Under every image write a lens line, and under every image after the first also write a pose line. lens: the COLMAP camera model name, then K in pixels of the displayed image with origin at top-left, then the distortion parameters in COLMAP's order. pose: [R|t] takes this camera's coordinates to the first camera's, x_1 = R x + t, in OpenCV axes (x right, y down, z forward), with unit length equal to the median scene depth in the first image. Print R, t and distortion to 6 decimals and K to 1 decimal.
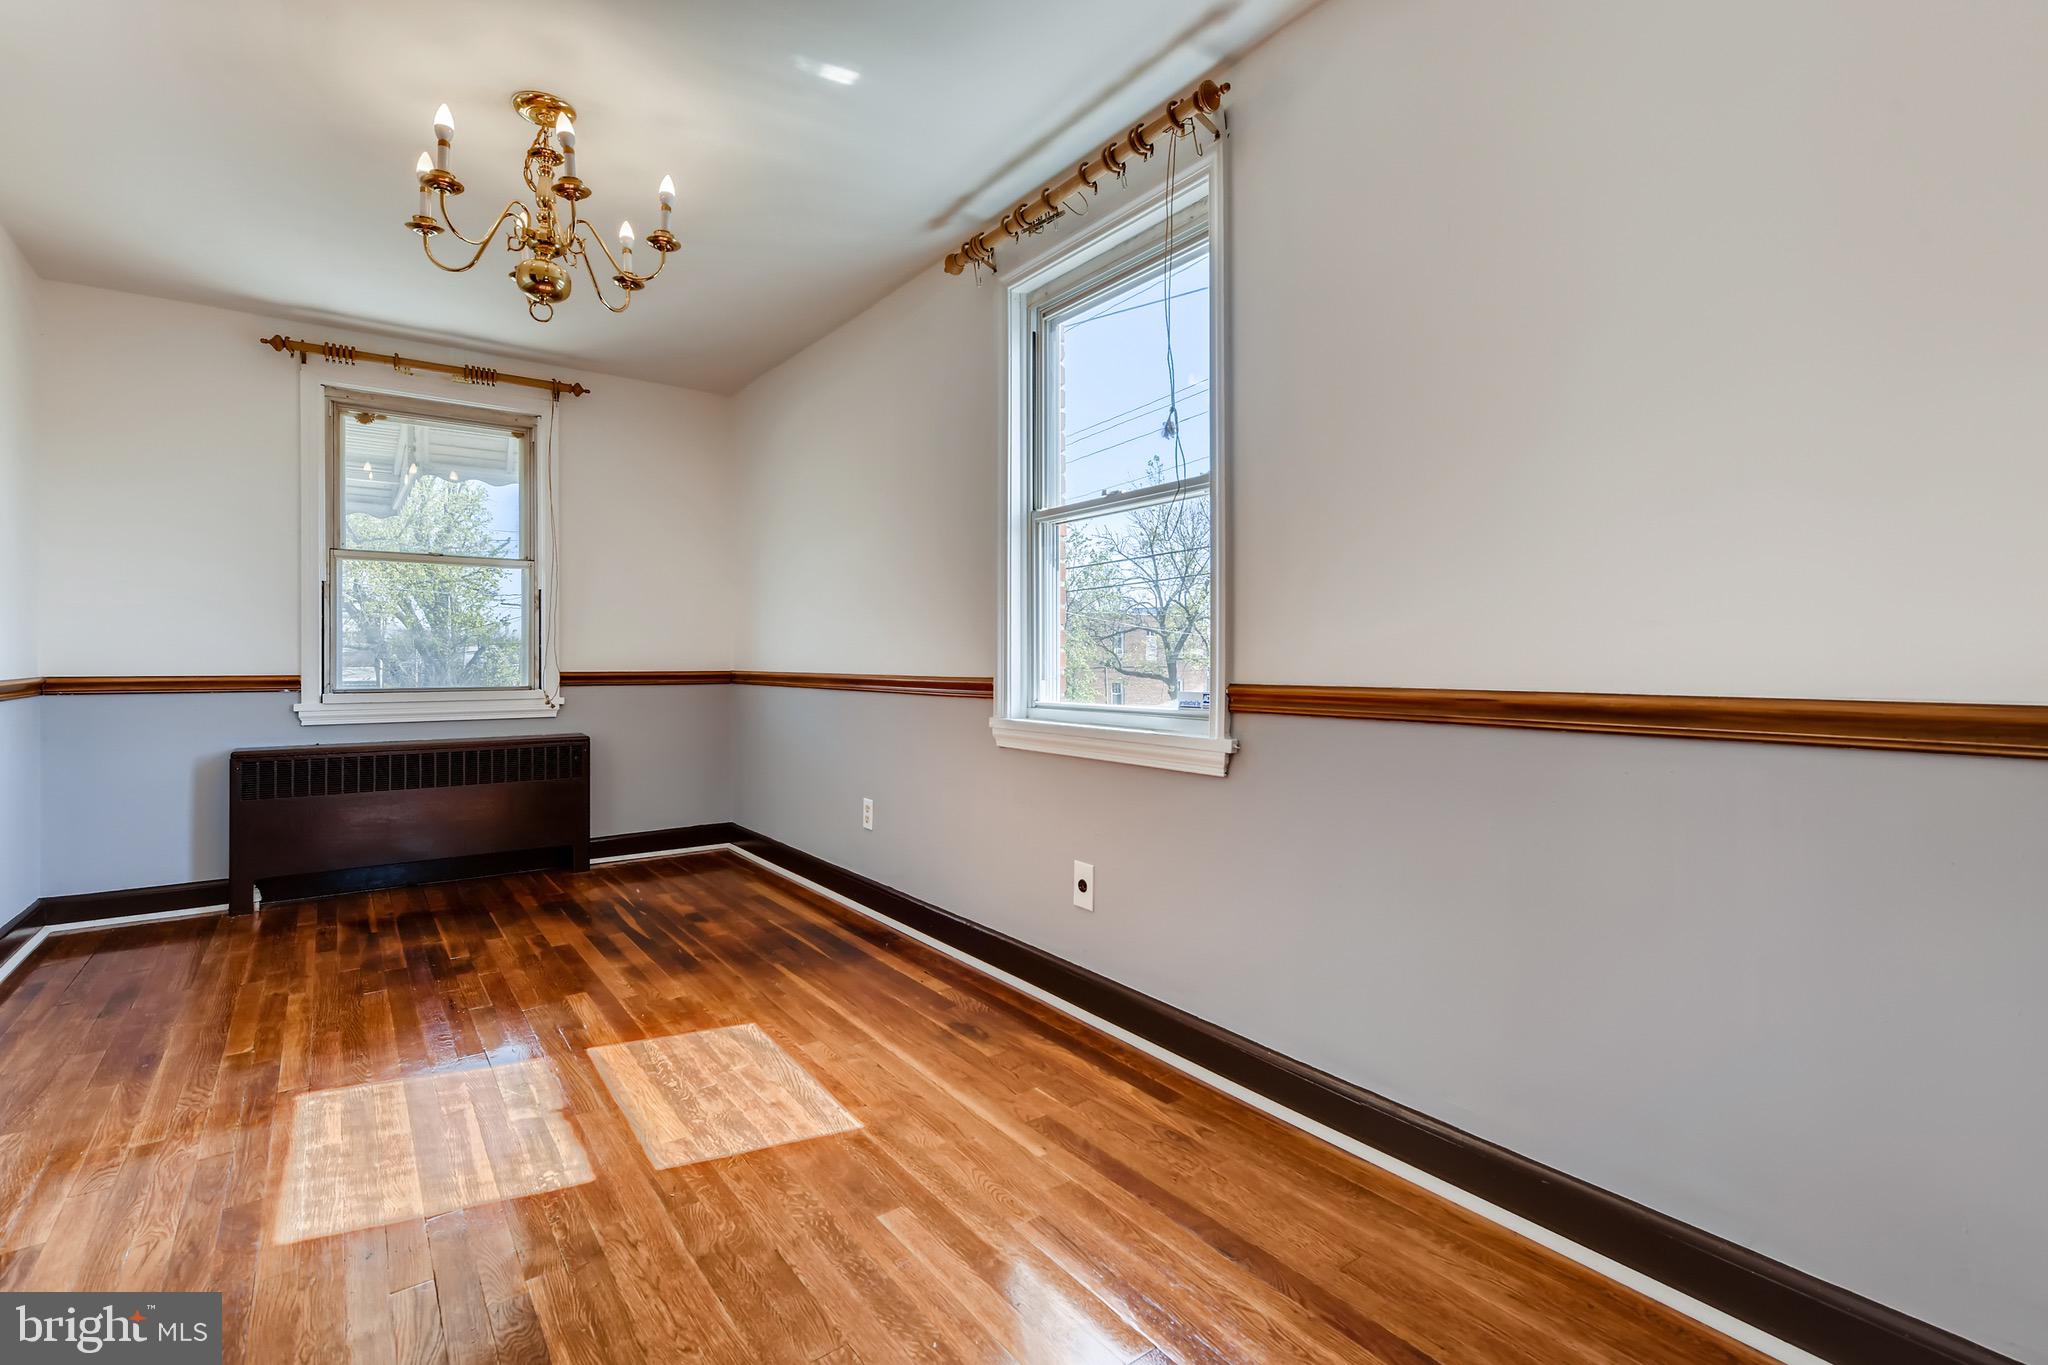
lens RADIAL K [[912.7, 0, 1027.2], [0, 912.7, 664.2], [0, 0, 1]] dist [0.000382, -0.000023]
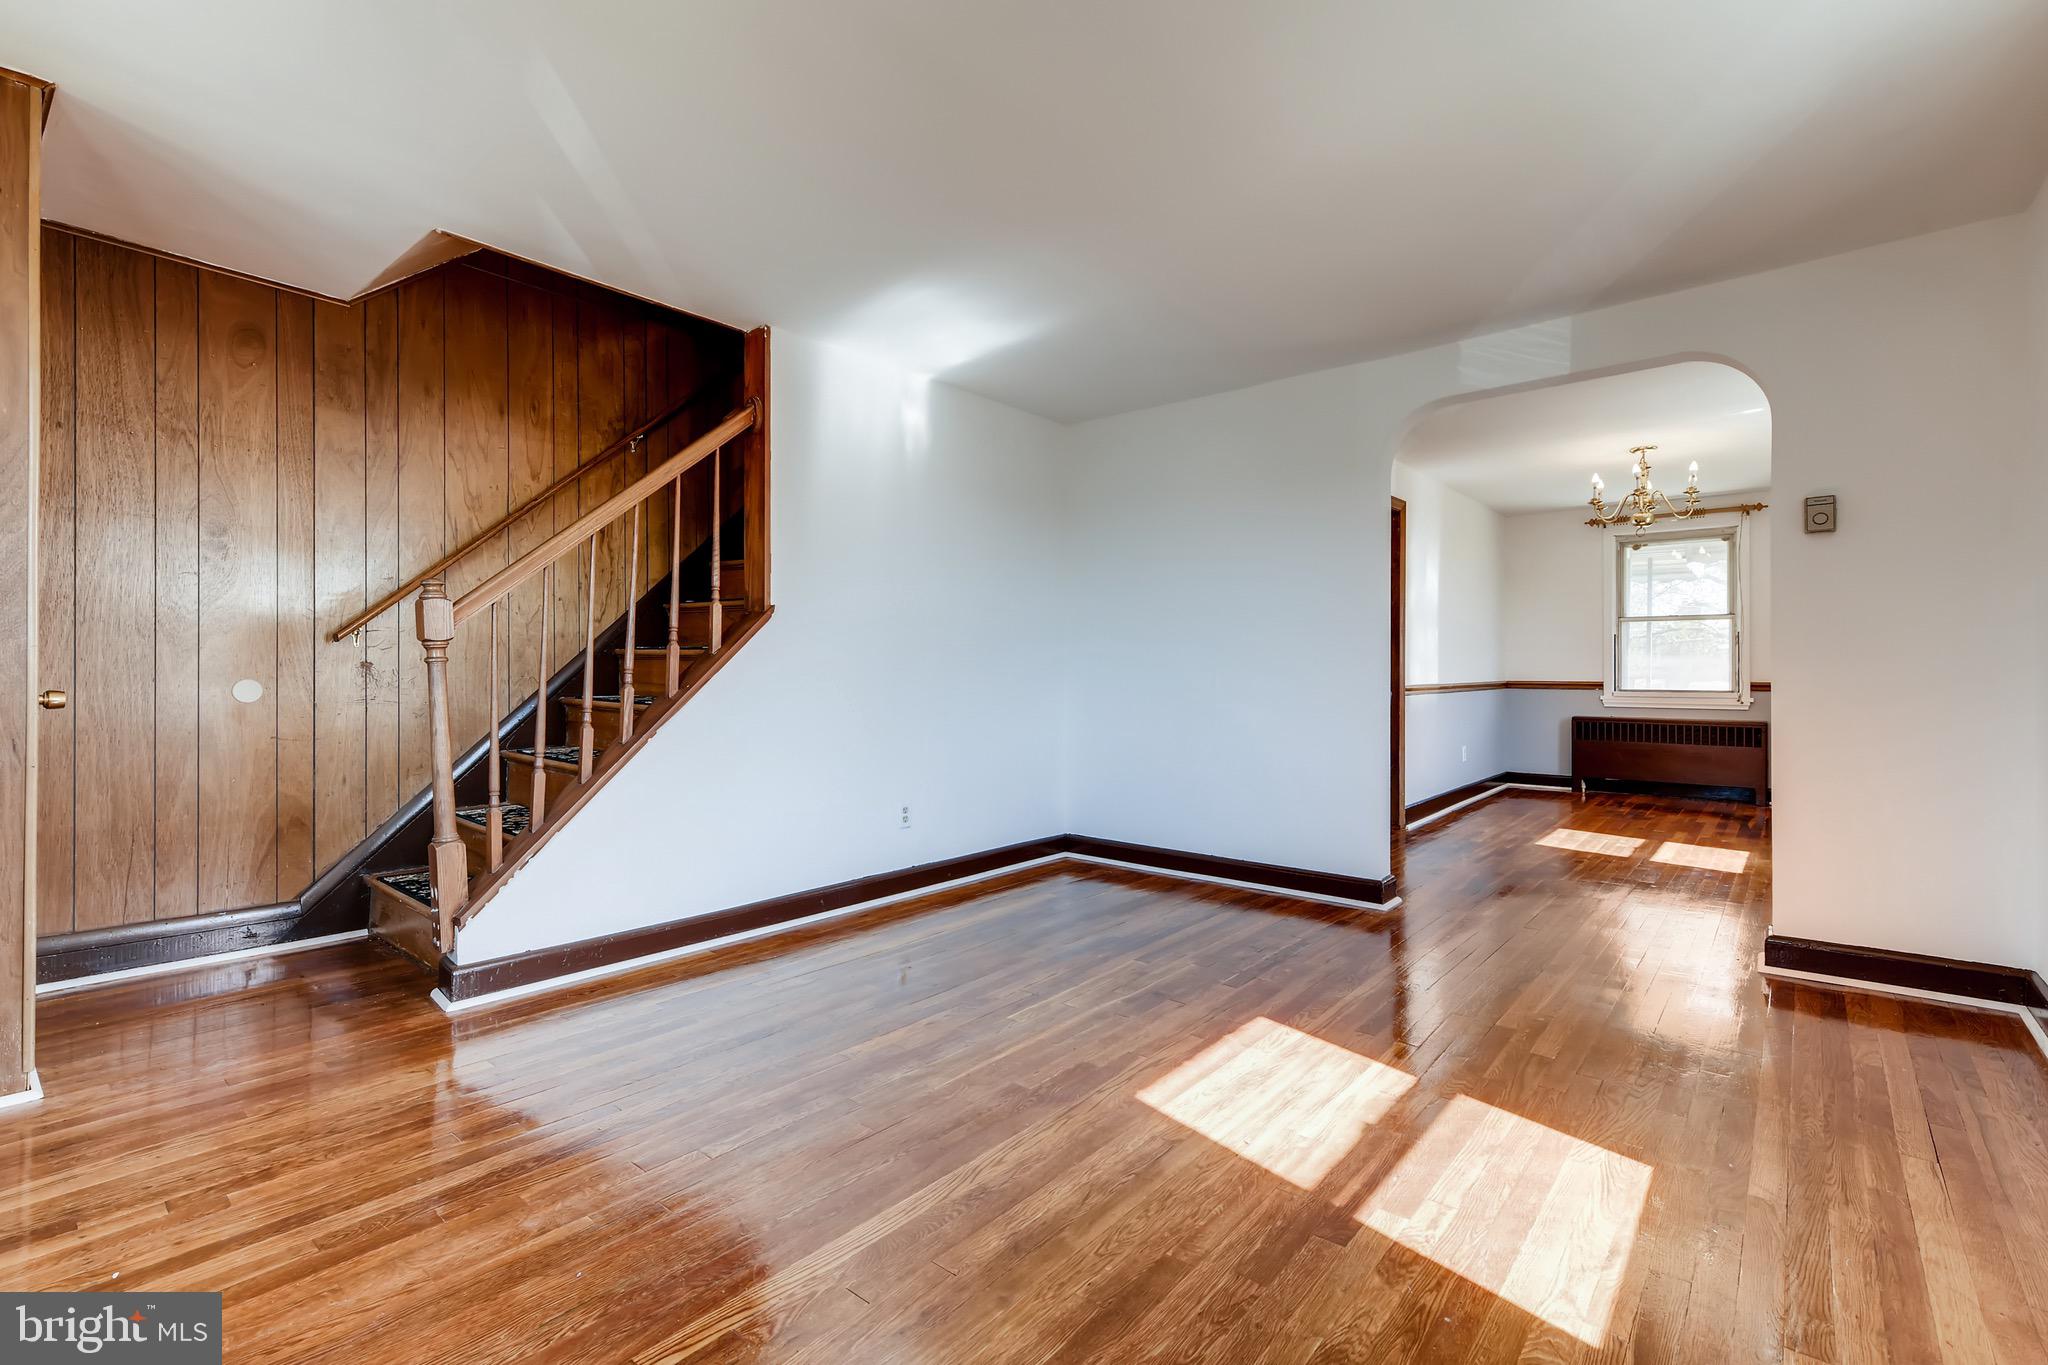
lens RADIAL K [[912.7, 0, 1026.2], [0, 912.7, 669.3], [0, 0, 1]] dist [0.000382, -0.000023]
pose [[0.218503, 0.003211, -0.975831, 0.869578], [-0.001353, 0.999995, 0.002987, -0.019177], [0.975835, 0.000667, 0.218506, -0.669288]]
